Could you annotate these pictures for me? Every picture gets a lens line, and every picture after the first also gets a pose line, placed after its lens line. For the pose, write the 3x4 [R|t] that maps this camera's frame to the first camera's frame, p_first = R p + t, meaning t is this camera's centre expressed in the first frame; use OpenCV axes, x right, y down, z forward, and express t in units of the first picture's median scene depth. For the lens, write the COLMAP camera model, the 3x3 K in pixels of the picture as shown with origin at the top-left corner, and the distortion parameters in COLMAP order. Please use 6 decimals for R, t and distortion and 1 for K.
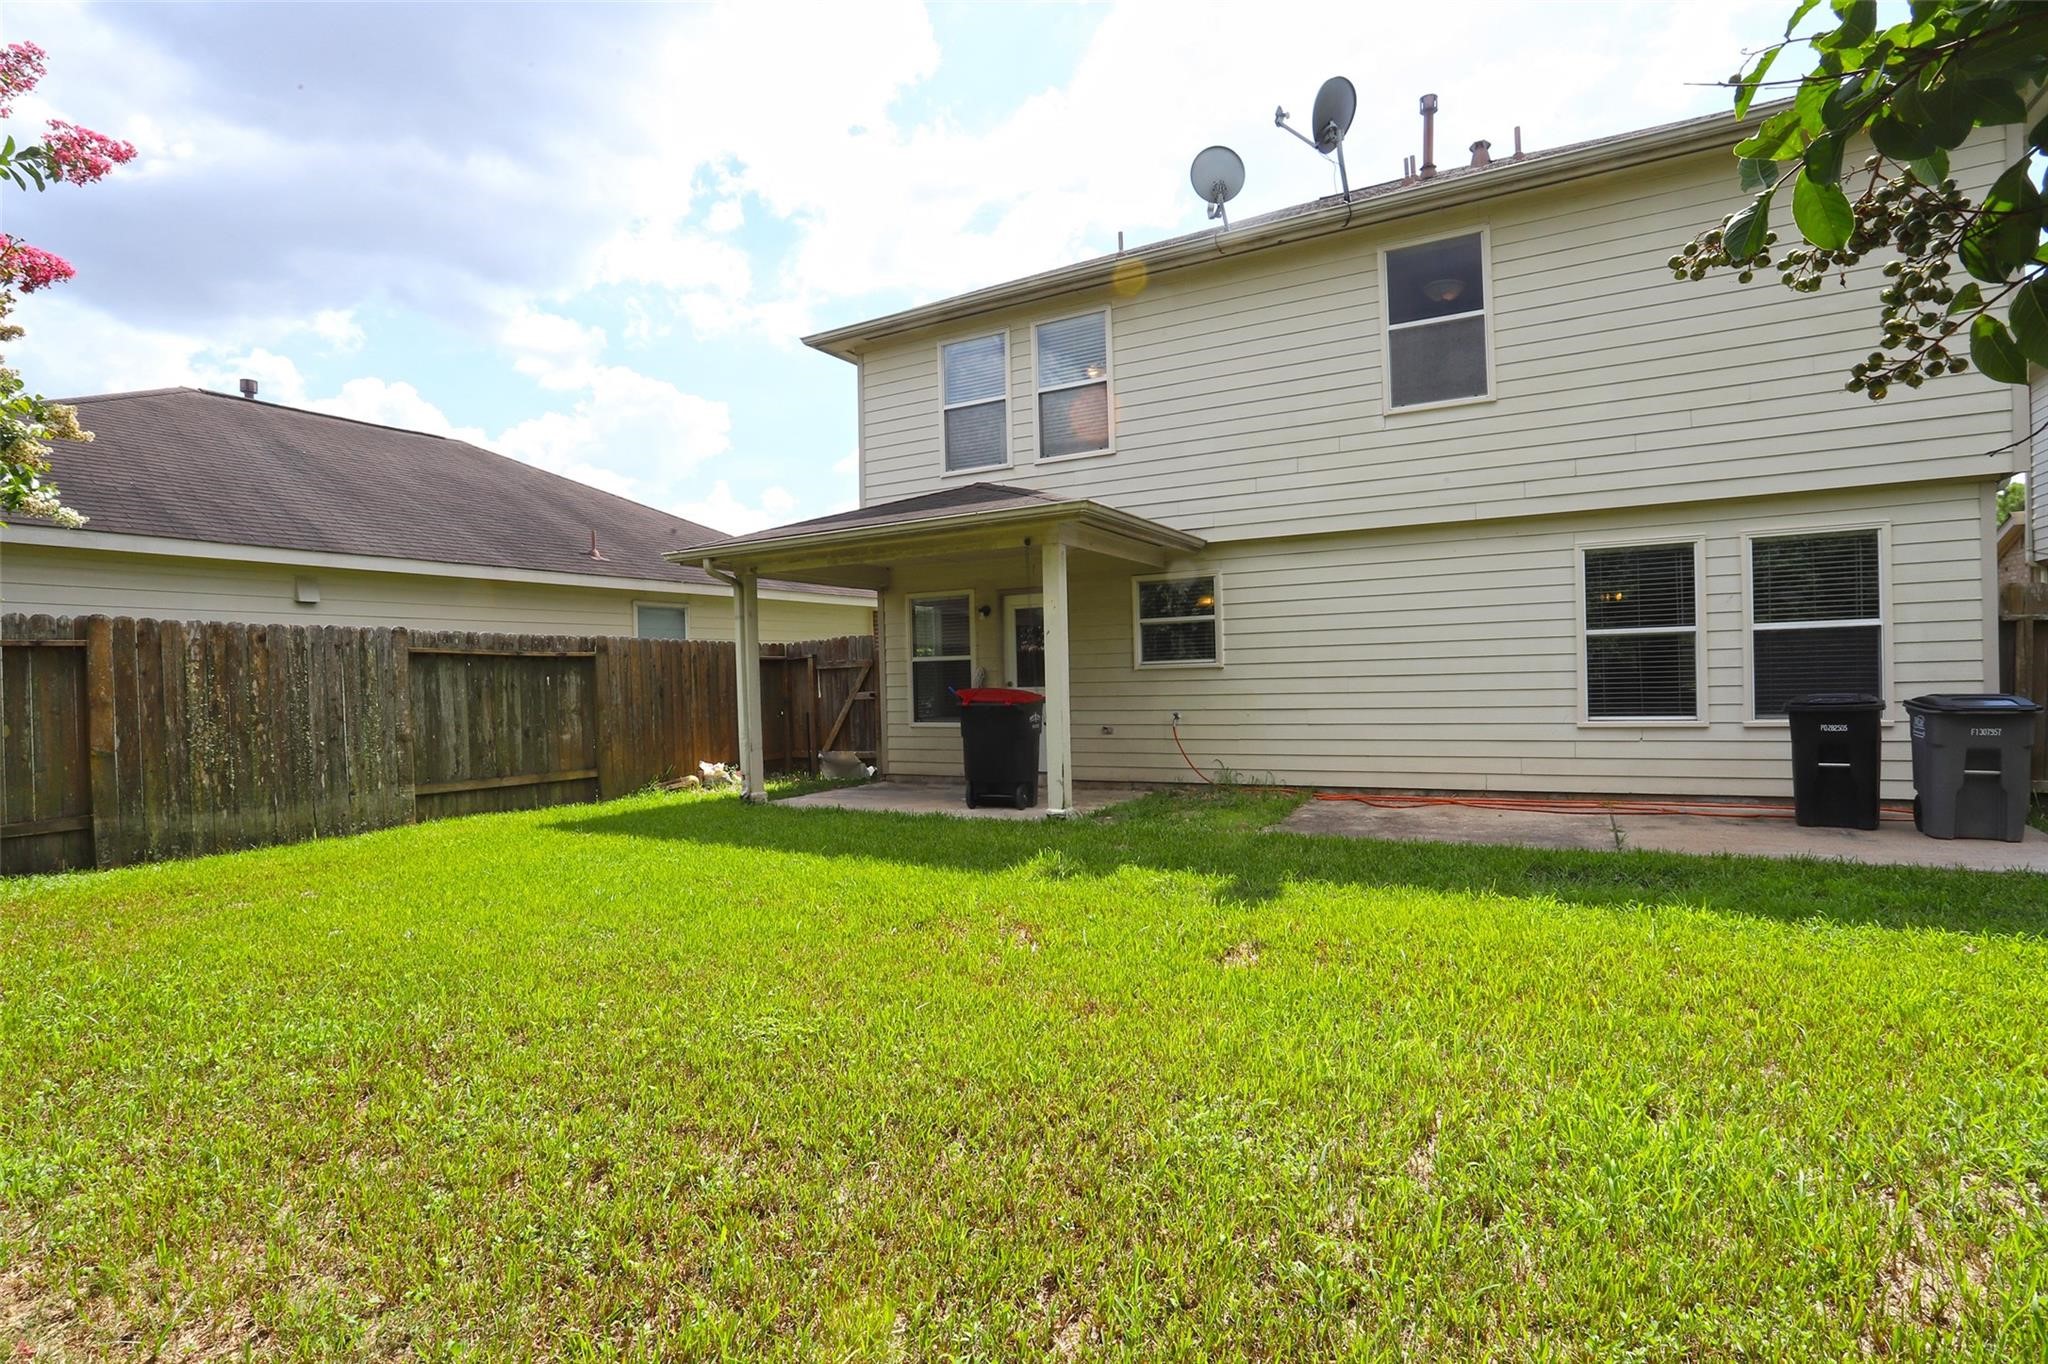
lens RADIAL K [[994.8, 0, 1024.0], [0, 994.8, 682.0], [0, 0, 1]] dist [-0.082020, 0.037484]
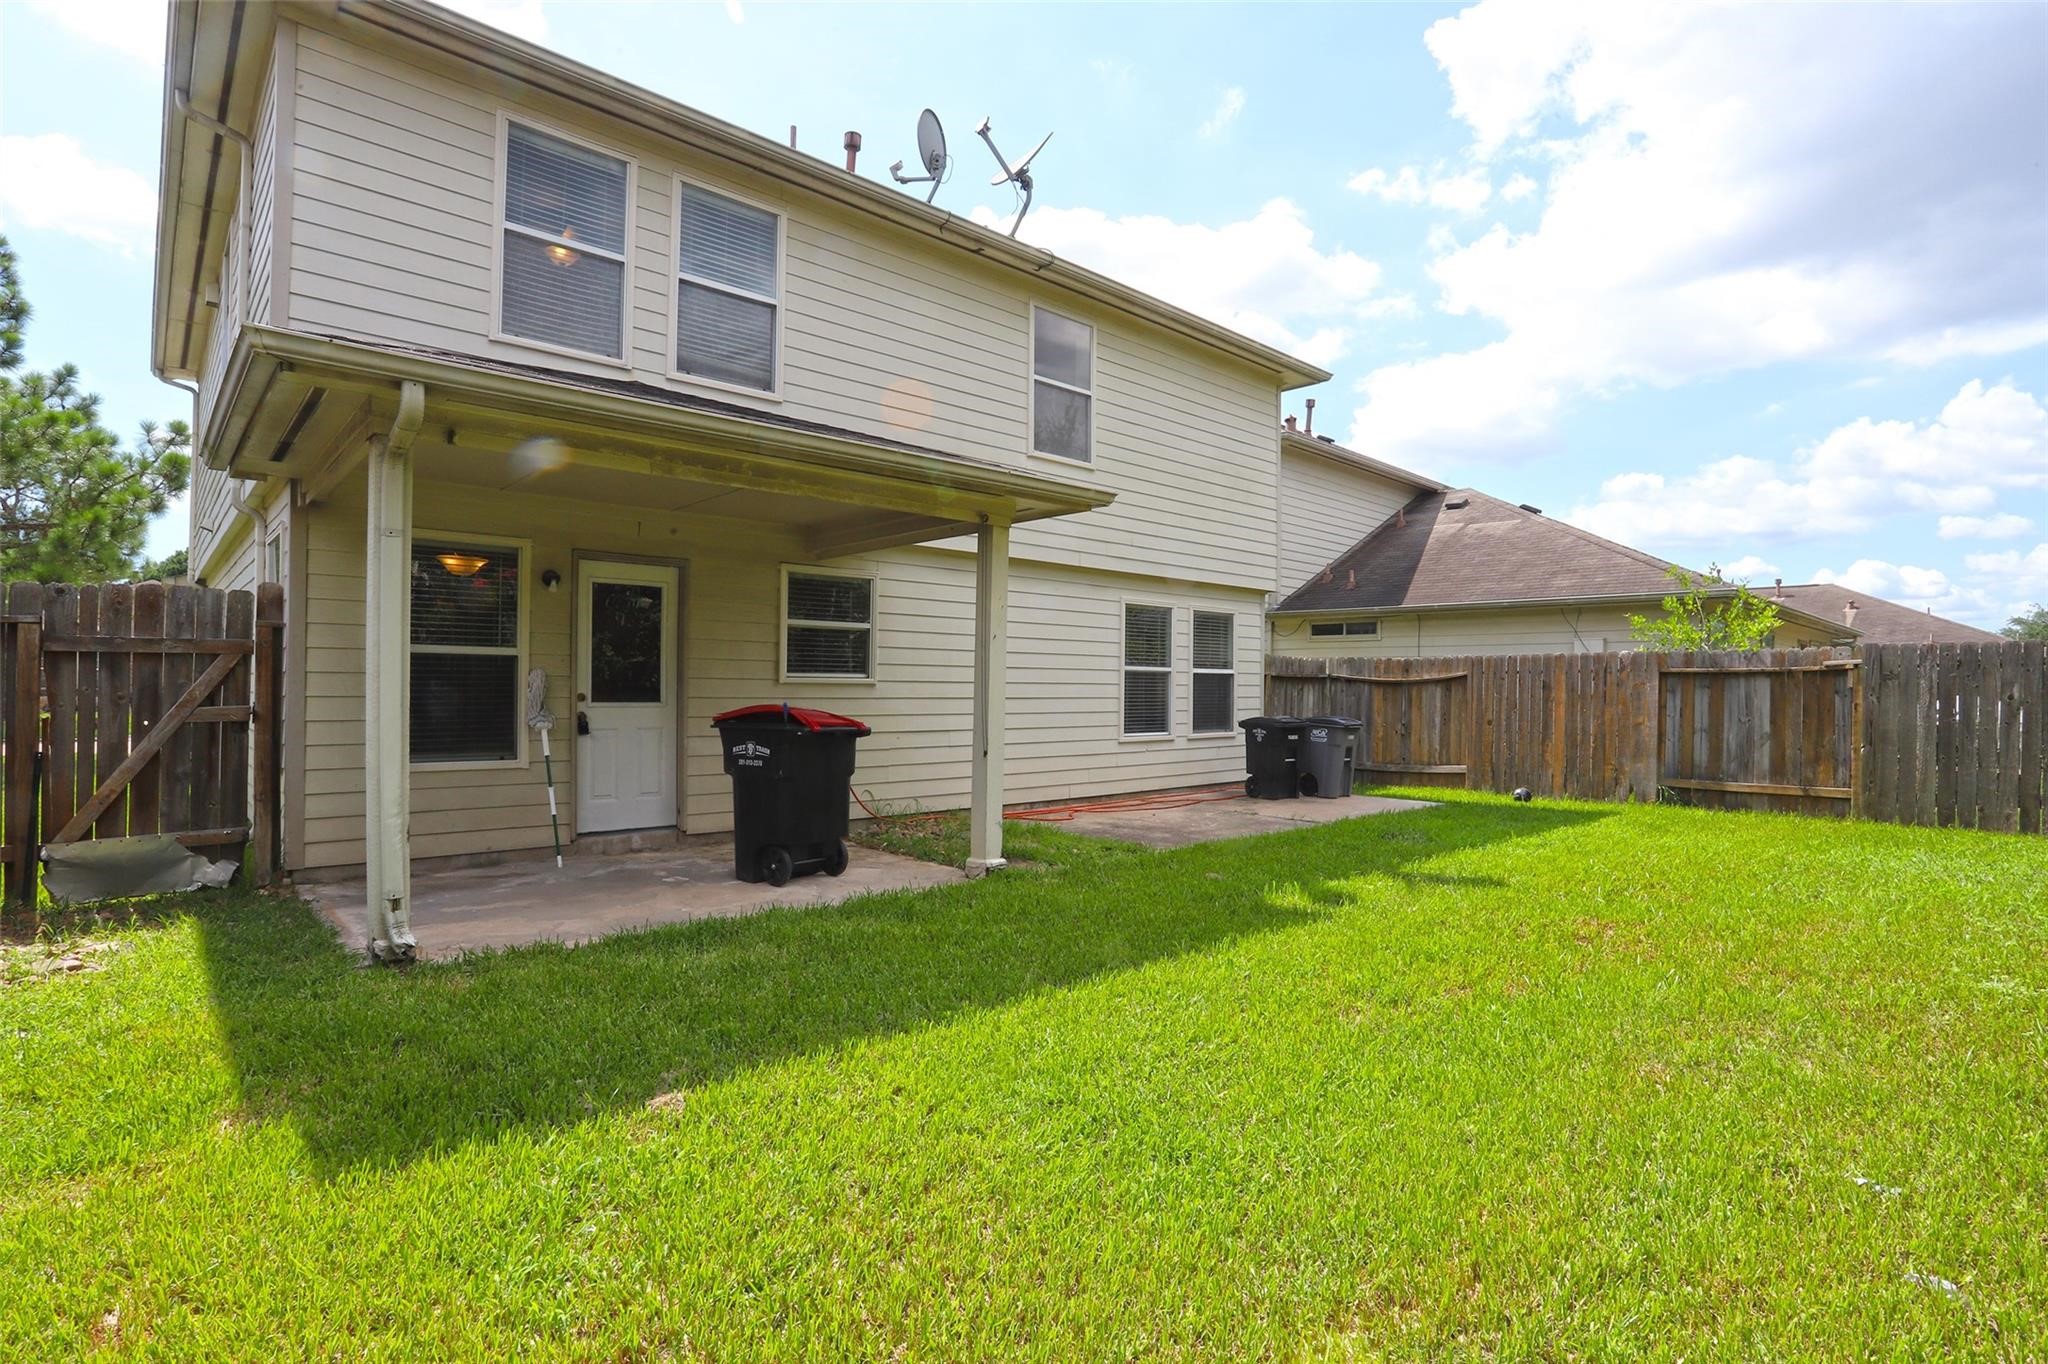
lens RADIAL K [[994.8, 0, 1024.0], [0, 994.8, 682.0], [0, 0, 1]] dist [-0.082020, 0.037484]
pose [[0.313131, 0.034306, 0.949090, -0.685502], [-0.014489, 0.999404, -0.031344, 0.010243], [-0.949600, -0.003937, 0.313441, 0.694167]]
